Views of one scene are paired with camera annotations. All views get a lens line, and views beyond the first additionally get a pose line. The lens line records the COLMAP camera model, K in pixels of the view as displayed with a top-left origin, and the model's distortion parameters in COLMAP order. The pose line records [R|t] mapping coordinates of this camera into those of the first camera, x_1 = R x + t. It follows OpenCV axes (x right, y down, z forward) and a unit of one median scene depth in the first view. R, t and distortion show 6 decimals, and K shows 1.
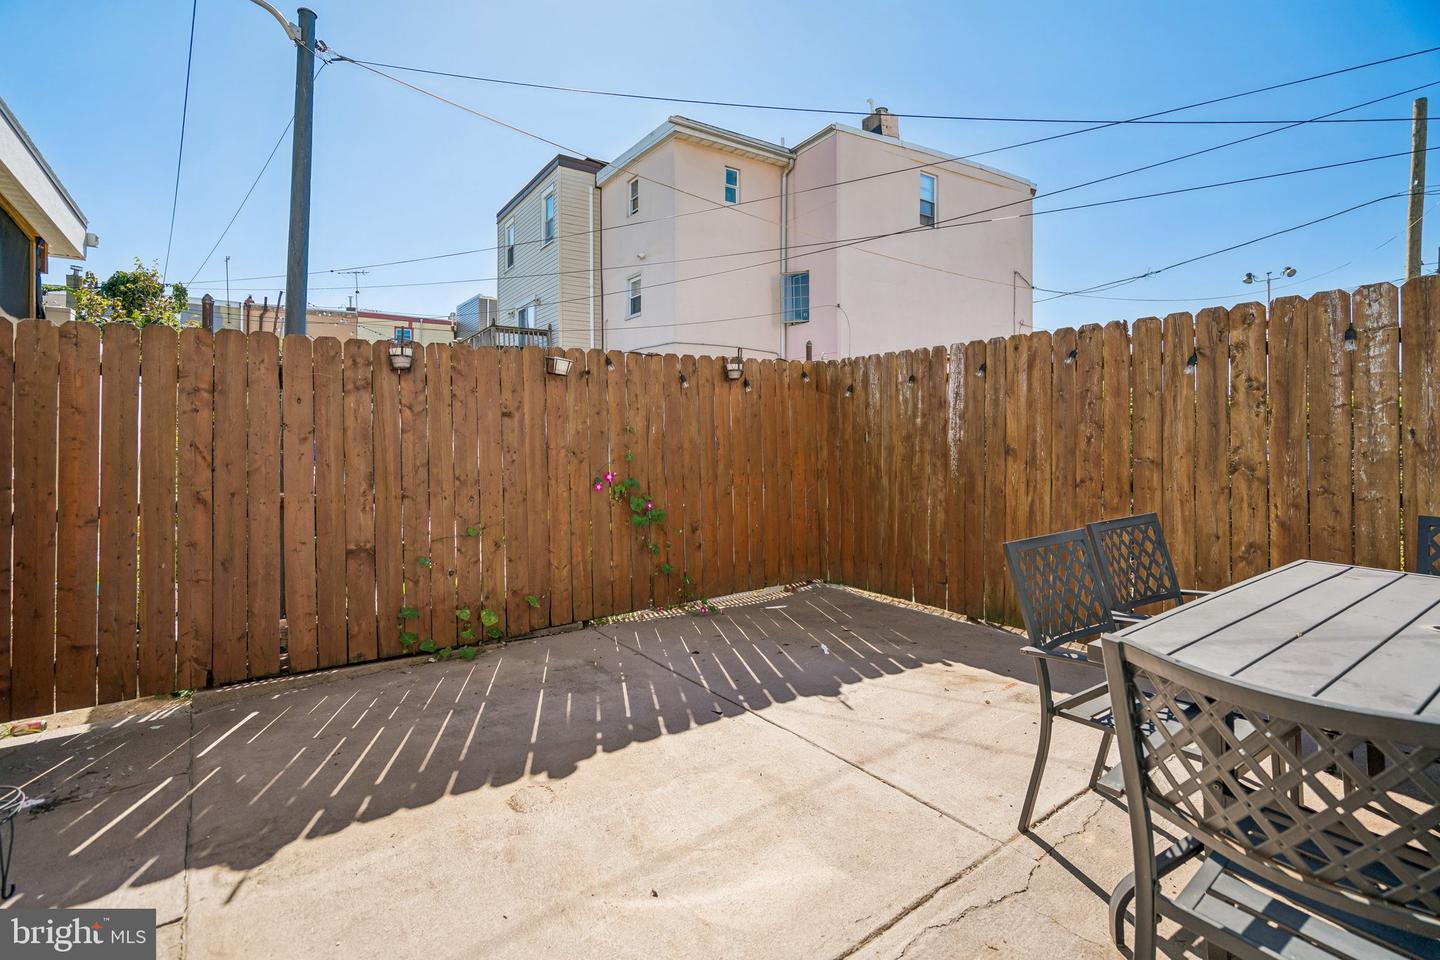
lens RADIAL K [[650.1, 0, 687.5], [0, 650.1, 434.4], [0, 0, 1]] dist [-0.000638, 0.000024]
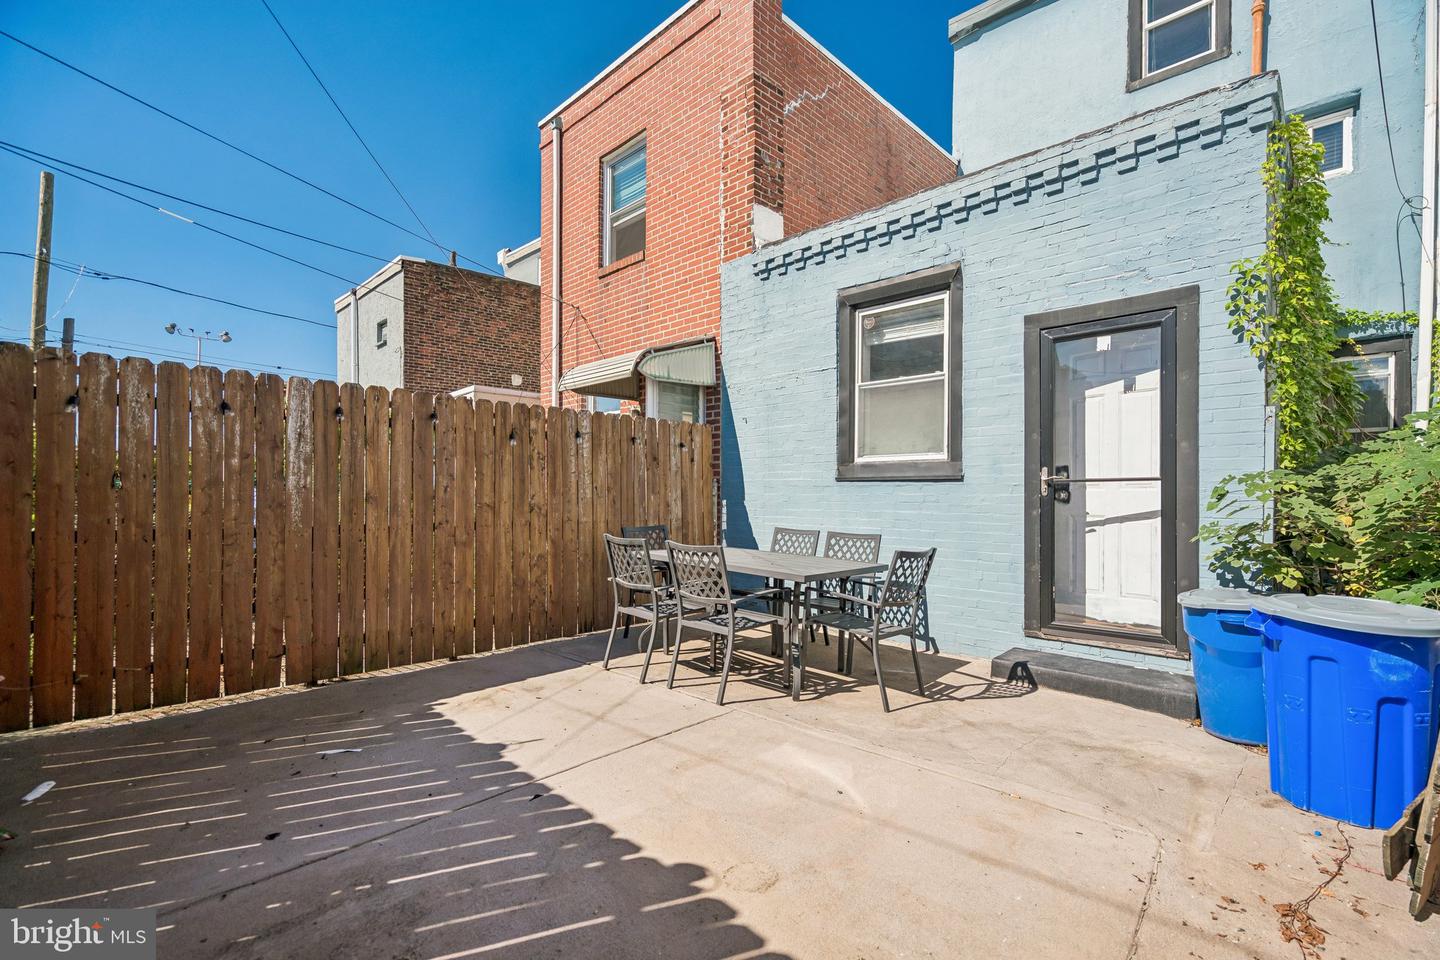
lens RADIAL K [[650.1, 0, 718.1], [0, 650.1, 495.2], [0, 0, 1]] dist [-0.000638, 0.000024]
pose [[-0.198768, 0.007110, 0.980021, -0.698477], [-0.012383, 0.999876, -0.009765, 0.026256], [-0.979968, -0.014076, -0.198655, 0.771682]]
